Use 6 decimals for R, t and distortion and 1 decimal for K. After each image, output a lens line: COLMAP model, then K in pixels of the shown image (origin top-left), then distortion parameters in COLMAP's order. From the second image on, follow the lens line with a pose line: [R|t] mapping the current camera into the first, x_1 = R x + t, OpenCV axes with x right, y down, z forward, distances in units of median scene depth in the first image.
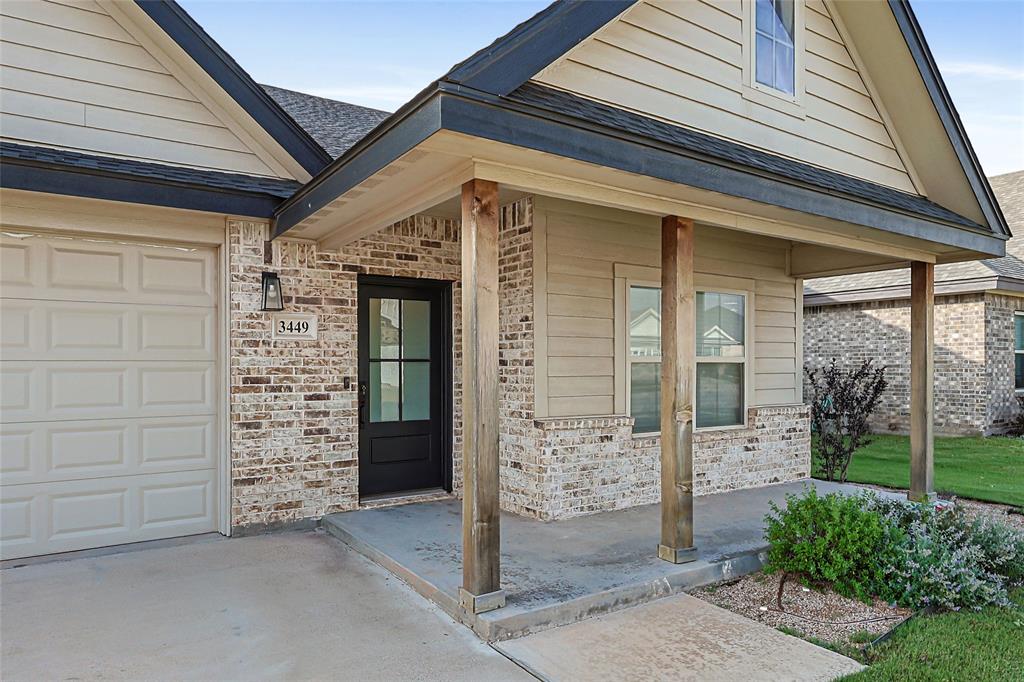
lens RADIAL K [[649.7, 0, 511.1], [0, 649.7, 363.9], [0, 0, 1]] dist [0.003729, -0.001492]
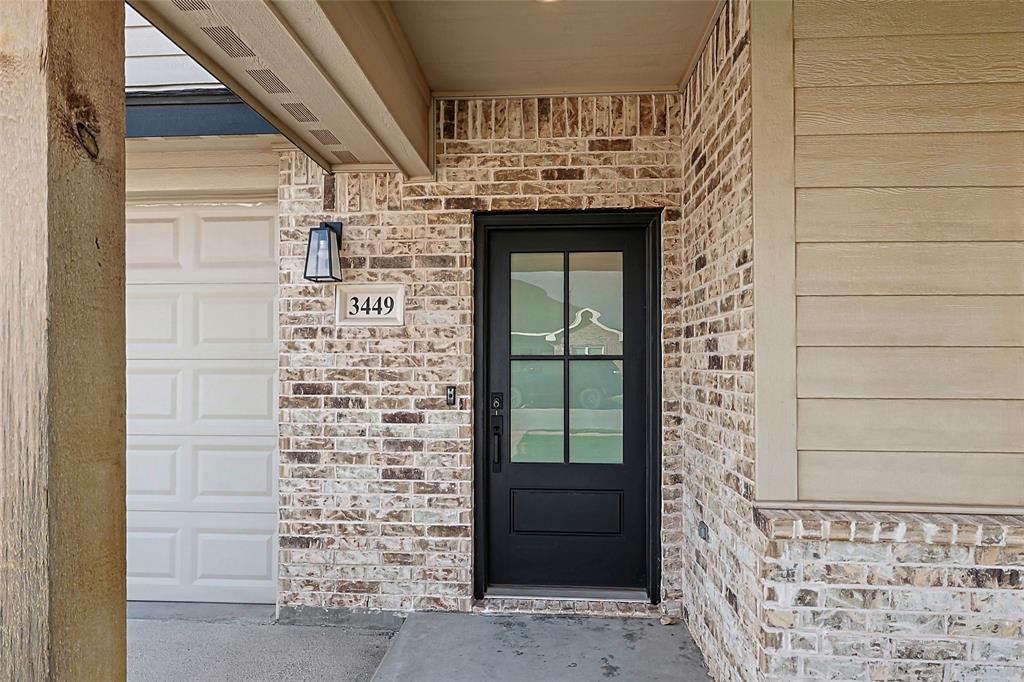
lens RADIAL K [[649.7, 0, 509.4], [0, 649.7, 357.2], [0, 0, 1]] dist [0.003729, -0.001492]
pose [[0.791062, -0.002733, -0.611729, 0.158097], [-0.000663, 0.999986, -0.005324, -0.003225], [0.611735, 0.004617, 0.791049, 0.570388]]
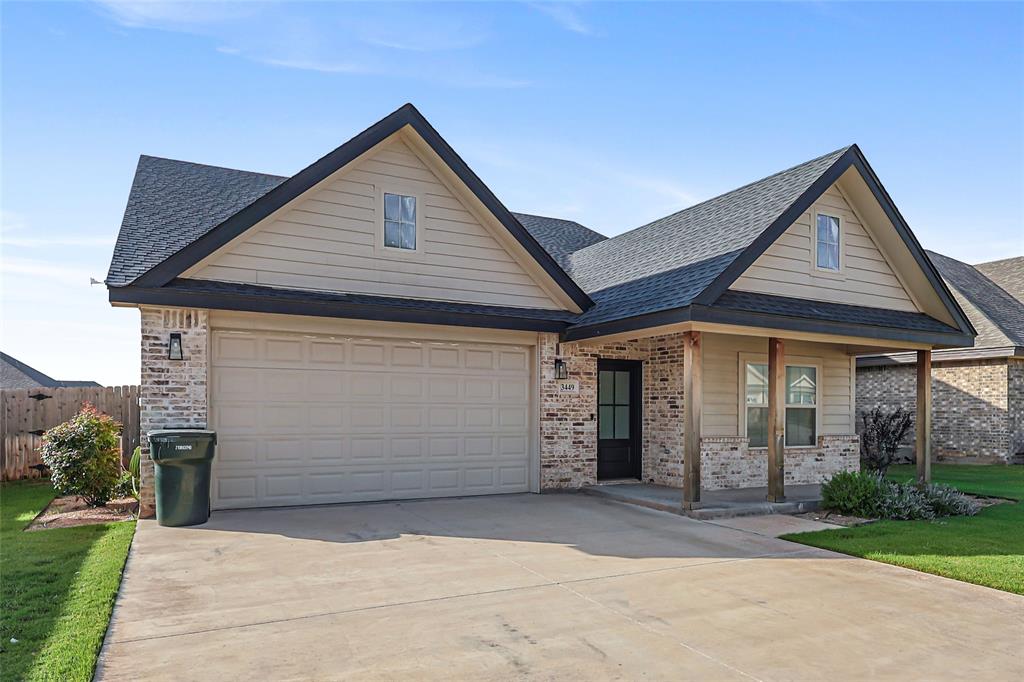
lens RADIAL K [[649.7, 0, 522.1], [0, 649.7, 400.4], [0, 0, 1]] dist [0.003729, -0.001492]
pose [[0.994277, 0.006890, -0.106615, -0.258903], [-0.008272, 0.999887, -0.012527, 0.007128], [0.106516, 0.013337, 0.994221, -0.902088]]
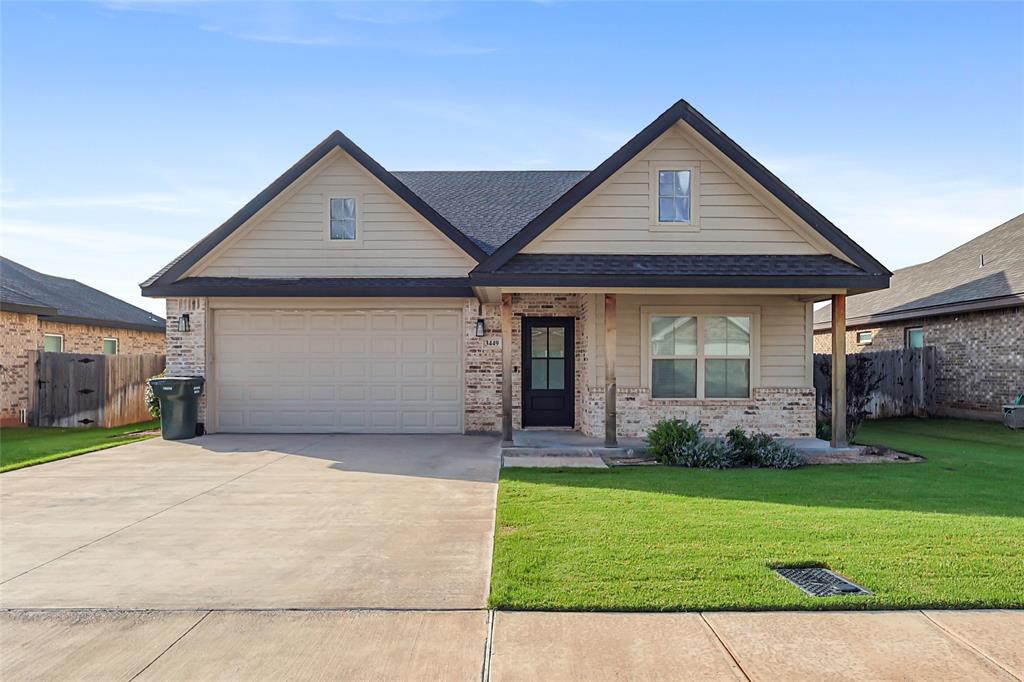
lens RADIAL K [[694.9, 0, 523.3], [0, 694.9, 350.4], [0, 0, 1]] dist [-0.007570, 0.003207]
pose [[0.841599, -0.010883, -0.539994, 1.004082], [-0.001308, 0.999753, -0.022188, 0.019122], [0.540102, 0.019380, 0.841376, -0.901055]]
